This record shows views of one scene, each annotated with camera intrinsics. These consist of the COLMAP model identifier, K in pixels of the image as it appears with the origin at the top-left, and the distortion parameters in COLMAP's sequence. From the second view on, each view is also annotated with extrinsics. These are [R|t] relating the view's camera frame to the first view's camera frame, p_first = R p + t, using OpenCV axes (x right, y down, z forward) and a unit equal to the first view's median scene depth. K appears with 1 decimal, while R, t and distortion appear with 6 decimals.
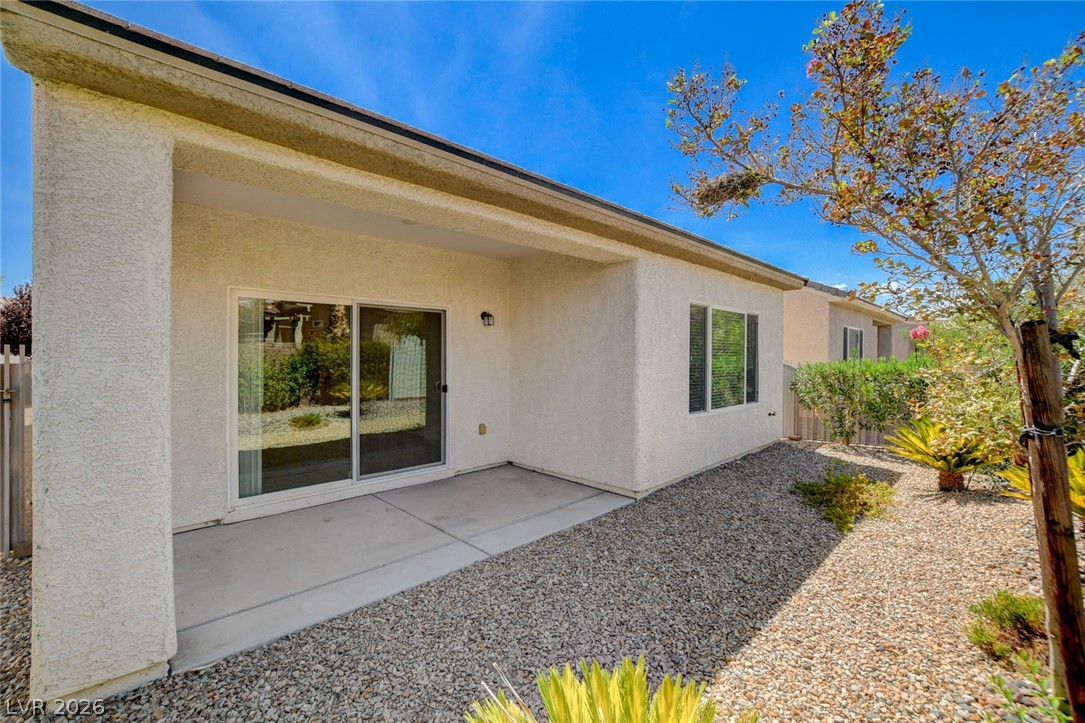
lens RADIAL K [[474.0, 0, 546.1], [0, 474.0, 365.4], [0, 0, 1]] dist [-0.021091, 0.000866]
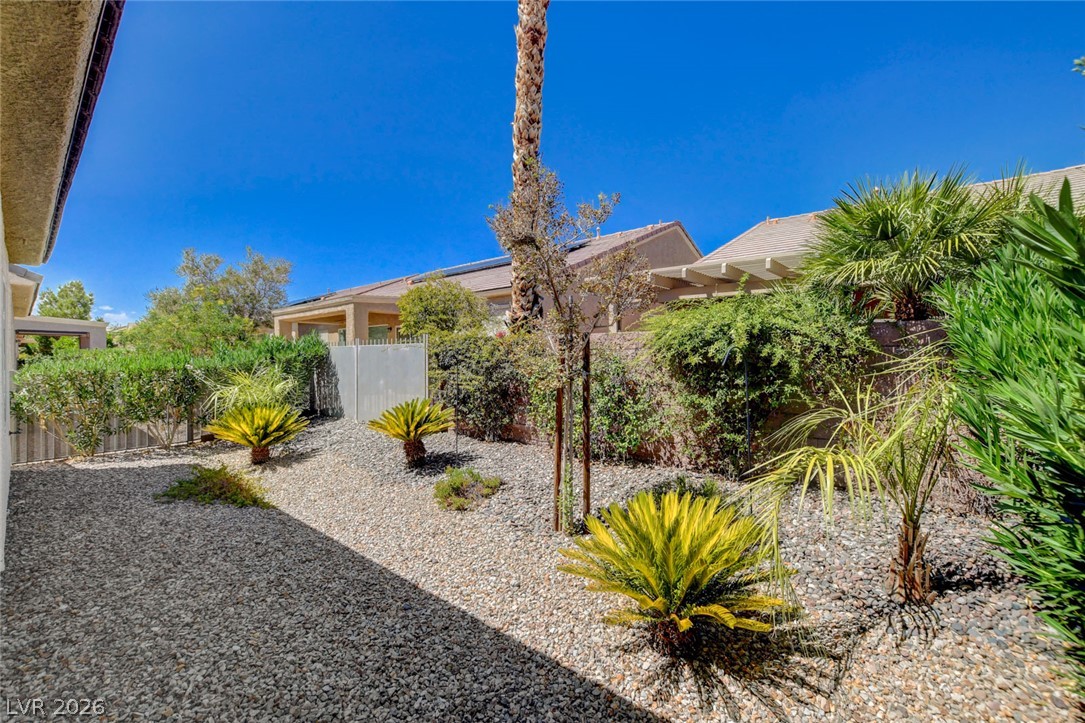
lens RADIAL K [[483.7, 0, 546.4], [0, 483.7, 368.5], [0, 0, 1]] dist [-0.021823, 0.001236]
pose [[-0.063386, -0.020722, 0.997774, -0.445887], [0.014658, 0.999657, 0.021692, 0.007289], [-0.997881, 0.016000, -0.063061, 0.351185]]
